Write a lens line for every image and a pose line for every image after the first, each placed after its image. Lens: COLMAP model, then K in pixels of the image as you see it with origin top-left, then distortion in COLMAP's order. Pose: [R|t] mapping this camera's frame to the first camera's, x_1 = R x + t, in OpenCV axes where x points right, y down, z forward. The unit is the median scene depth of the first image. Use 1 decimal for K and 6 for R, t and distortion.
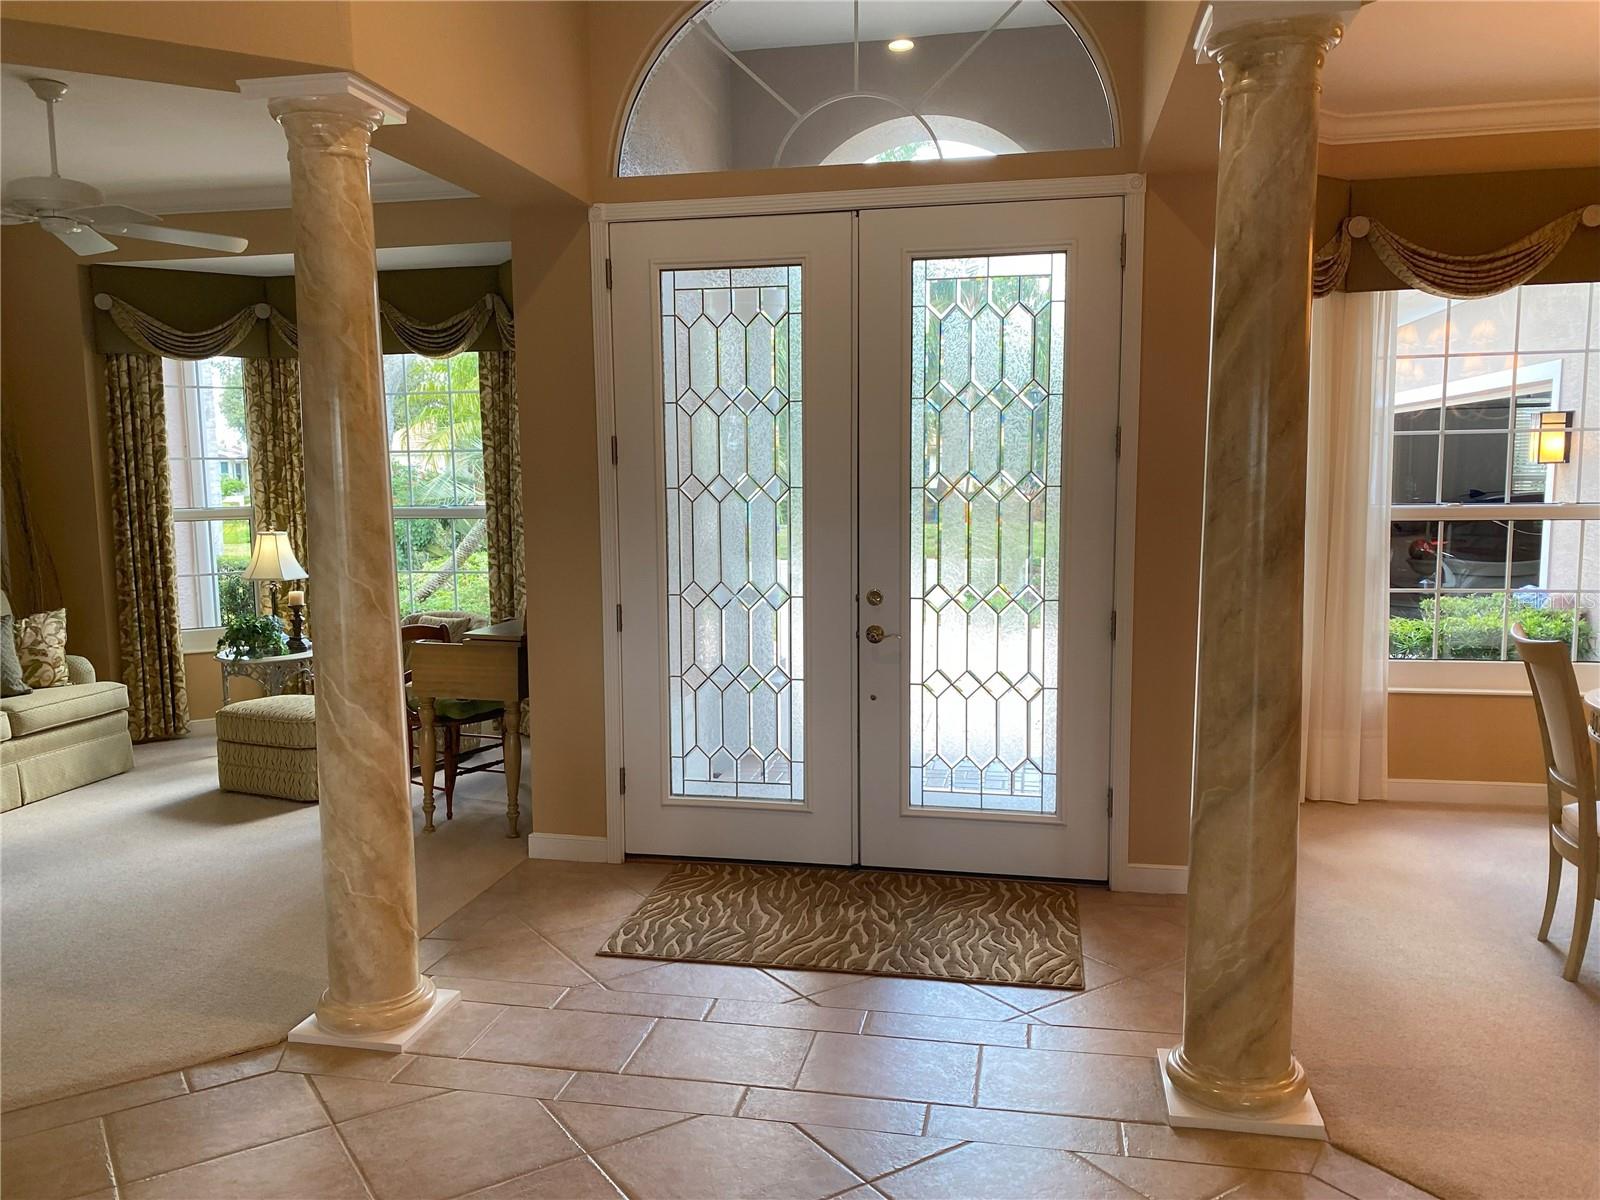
lens RADIAL K [[1176.0, 0, 753.9], [0, 1176.0, 601.6], [0, 0, 1]] dist [0.034248, -0.041440]
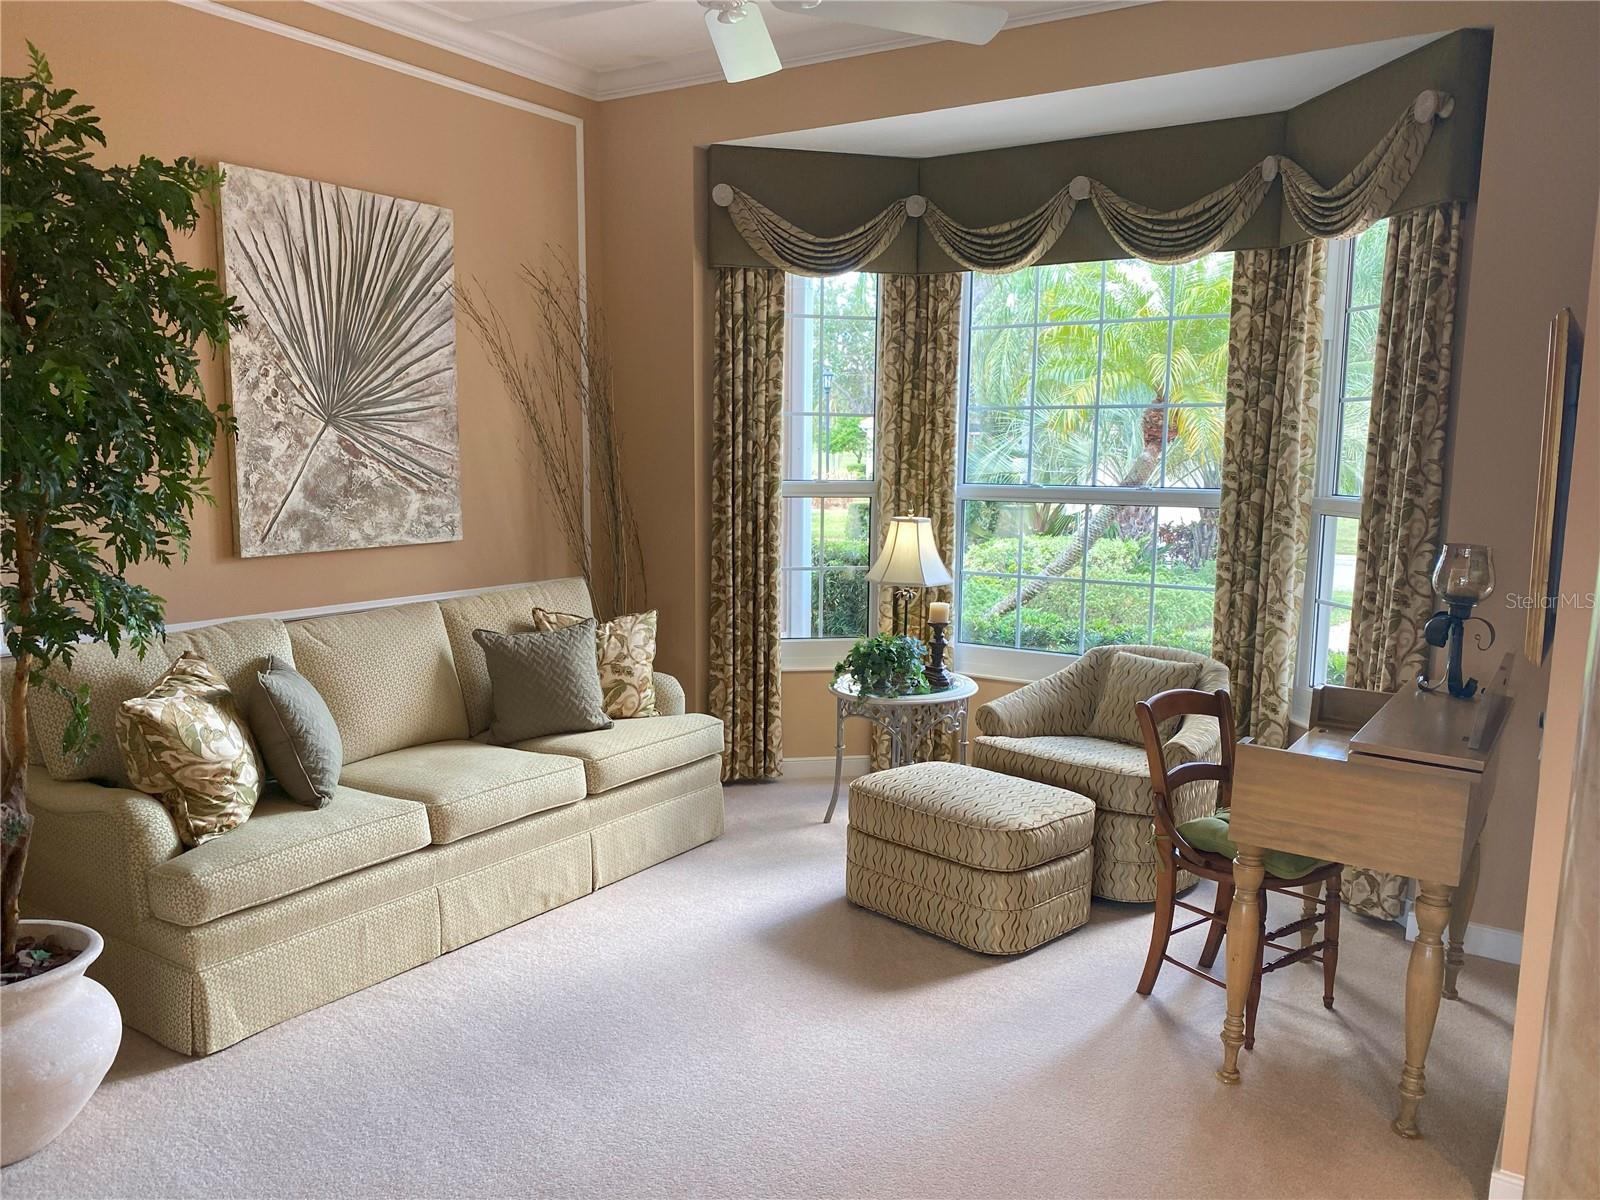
lens RADIAL K [[1176.0, 0, 802.0], [0, 1176.0, 608.5], [0, 0, 1]] dist [0.034248, -0.041440]
pose [[0.931784, 0.071821, -0.355838, -0.213457], [-0.063749, 0.997374, 0.034376, -0.024122], [0.357372, -0.009347, 0.933915, 0.314486]]
